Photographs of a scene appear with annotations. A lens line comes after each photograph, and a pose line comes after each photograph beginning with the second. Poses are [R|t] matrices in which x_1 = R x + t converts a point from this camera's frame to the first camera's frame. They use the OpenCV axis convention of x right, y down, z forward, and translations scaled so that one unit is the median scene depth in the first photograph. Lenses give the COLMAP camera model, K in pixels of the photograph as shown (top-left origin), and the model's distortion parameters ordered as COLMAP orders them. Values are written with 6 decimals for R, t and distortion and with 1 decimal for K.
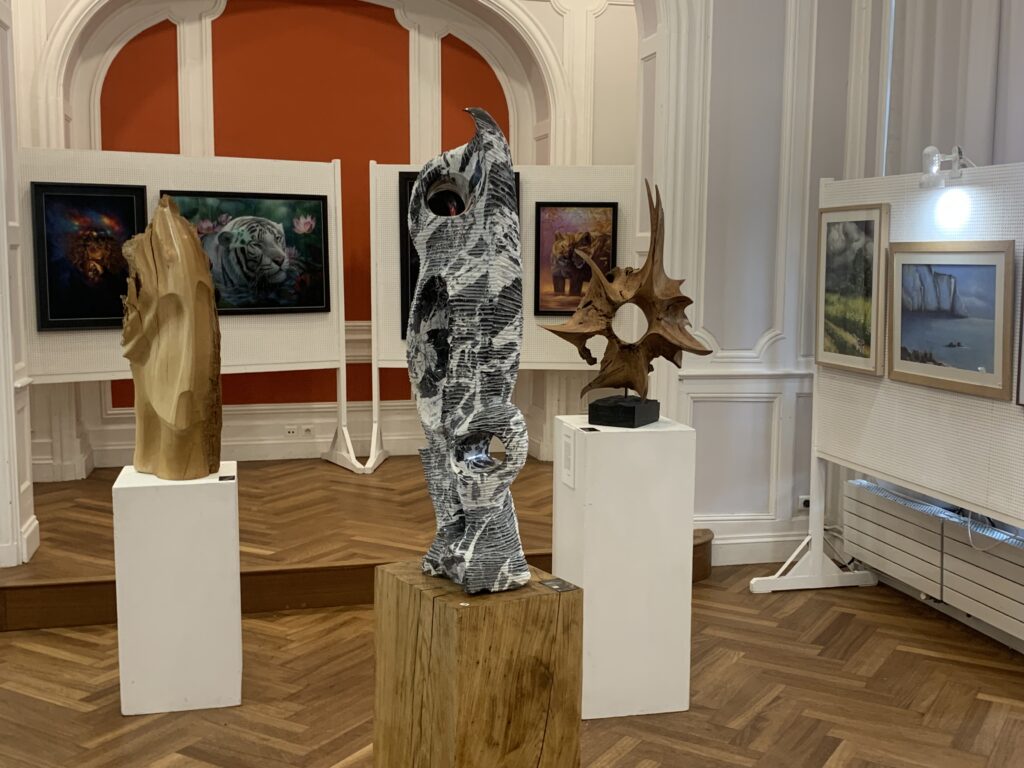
lens RADIAL K [[1138.3, 0, 515.2], [0, 1138.3, 402.0], [0, 0, 1]] dist [0.199554, -0.611283]
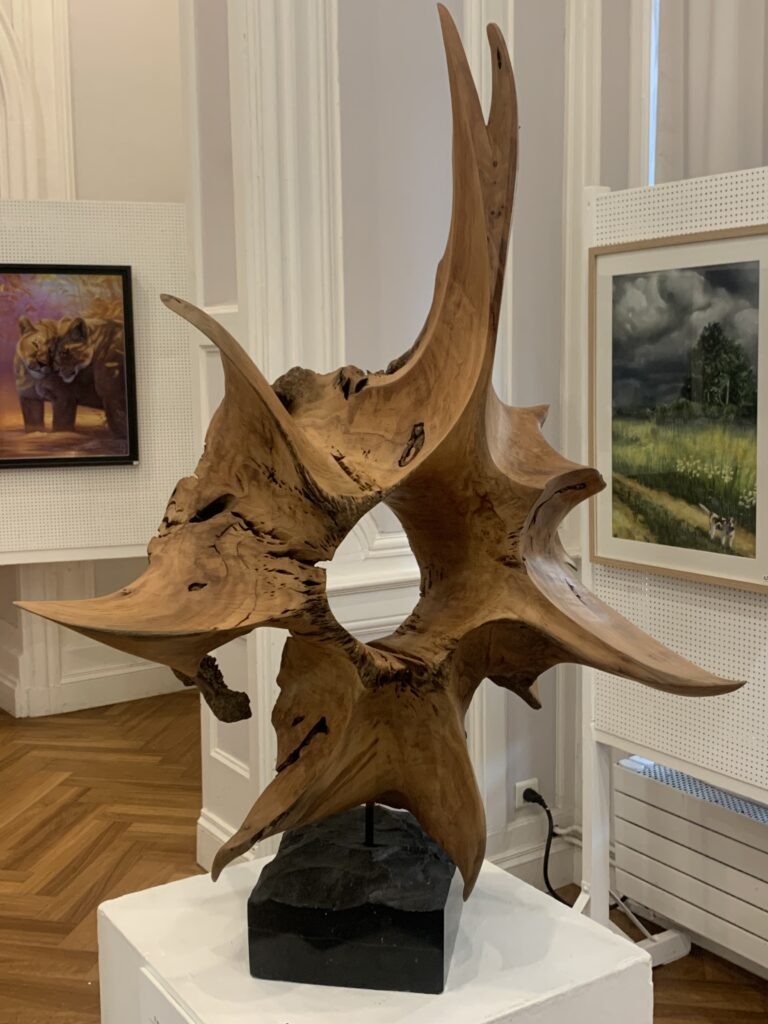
lens RADIAL K [[1138.3, 0, 370.3], [0, 1138.3, 509.2], [0, 0, 1]] dist [0.199554, -0.611283]
pose [[0.942821, -0.062379, 0.327410, 0.008776], [0.064605, 0.997903, 0.004084, -0.065617], [-0.326978, 0.017302, 0.944873, 0.574700]]
